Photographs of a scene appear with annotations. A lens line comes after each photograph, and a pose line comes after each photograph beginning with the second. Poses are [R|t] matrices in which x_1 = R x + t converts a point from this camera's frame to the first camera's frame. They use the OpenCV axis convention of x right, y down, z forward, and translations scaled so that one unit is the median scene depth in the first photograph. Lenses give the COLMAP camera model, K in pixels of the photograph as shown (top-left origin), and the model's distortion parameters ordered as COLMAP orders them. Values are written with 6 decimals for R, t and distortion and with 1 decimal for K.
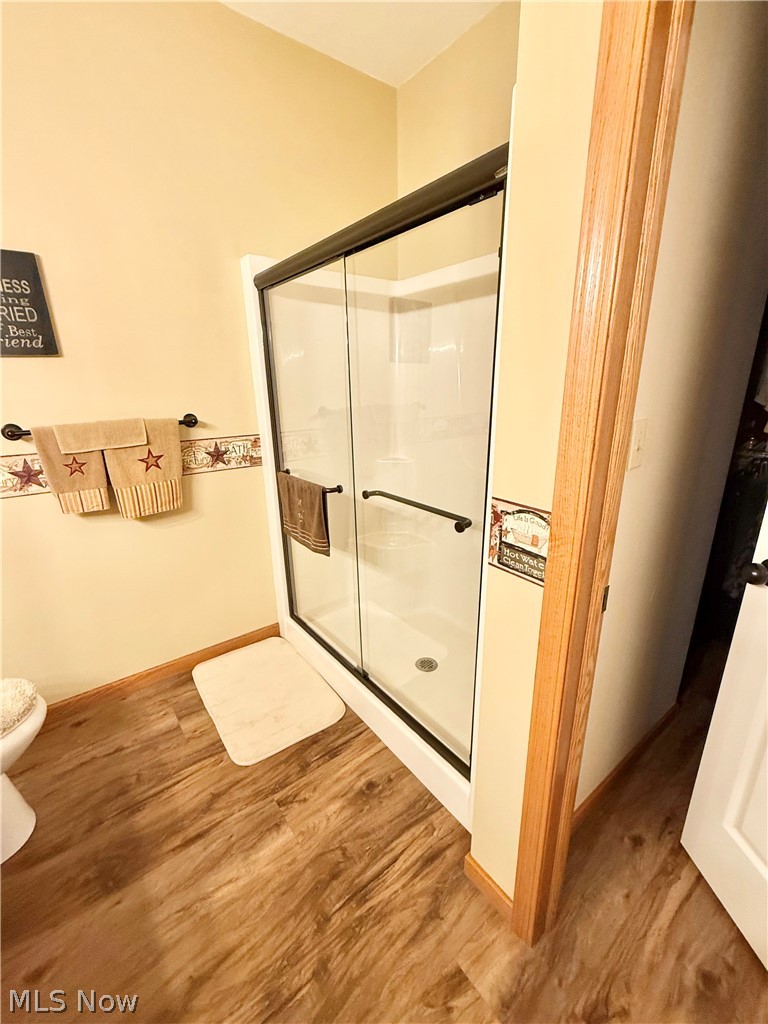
lens RADIAL K [[421.3, 0, 380.2], [0, 421.3, 510.2], [0, 0, 1]] dist [-0.003014, 0.000404]
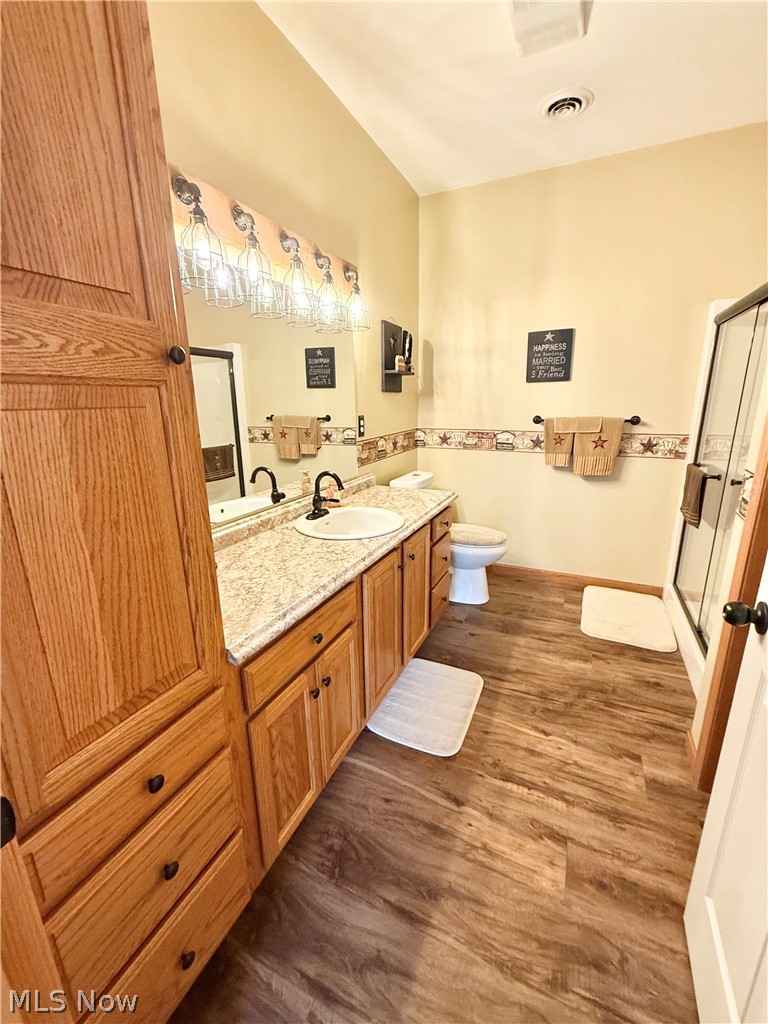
lens RADIAL K [[421.3, 0, 380.2], [0, 421.3, 510.2], [0, 0, 1]] dist [-0.003014, 0.000404]
pose [[0.445917, 0.236977, -0.863134, 0.565636], [-0.255369, 0.957918, 0.131070, 0.140586], [0.857872, 0.161972, 0.487669, -0.496855]]
